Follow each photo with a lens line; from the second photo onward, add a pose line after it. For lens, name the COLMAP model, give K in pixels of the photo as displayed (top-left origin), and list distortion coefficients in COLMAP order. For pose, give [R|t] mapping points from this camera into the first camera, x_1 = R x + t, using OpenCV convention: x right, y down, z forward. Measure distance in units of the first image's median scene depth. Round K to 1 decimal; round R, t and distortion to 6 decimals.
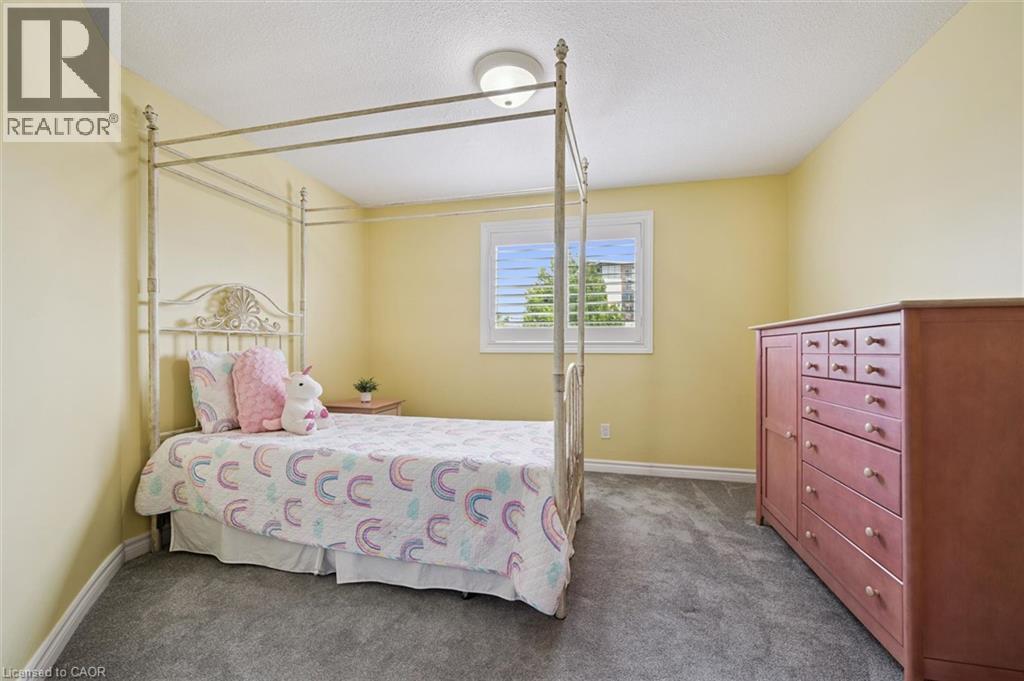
lens RADIAL K [[406.5, 0, 512.0], [0, 406.5, 340.5], [0, 0, 1]] dist [-0.001000, -0.000008]
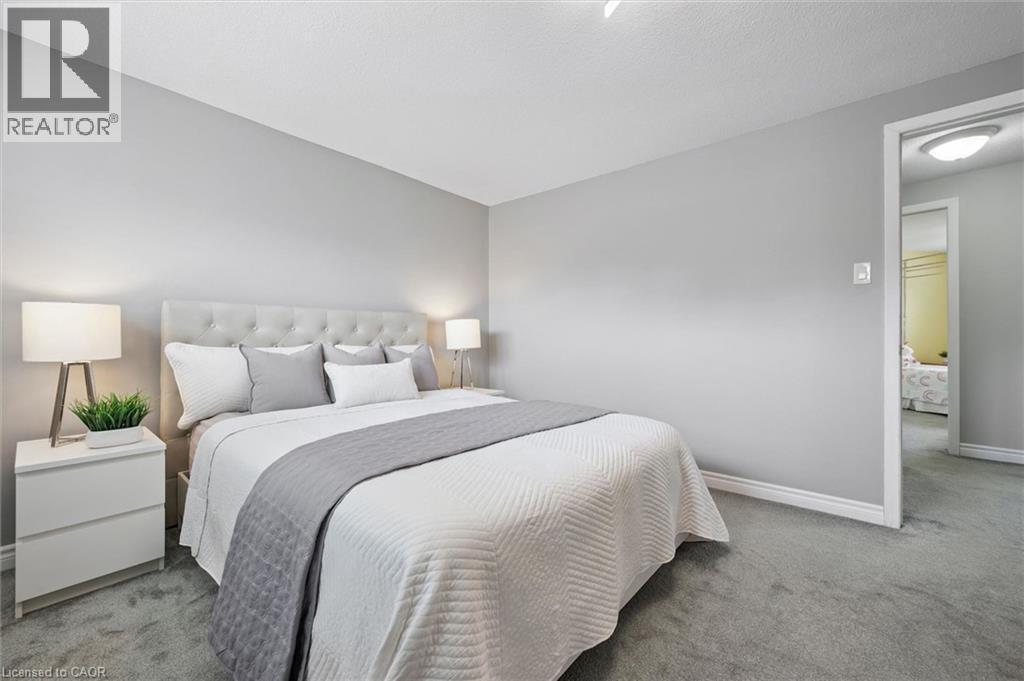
lens RADIAL K [[406.5, 0, 512.0], [0, 406.5, 340.5], [0, 0, 1]] dist [-0.001000, -0.000008]
pose [[0.287380, -0.001484, -0.957816, 1.609299], [0.001243, 0.999999, -0.001176, 0.066012], [0.957816, -0.000853, 0.287381, -2.763178]]
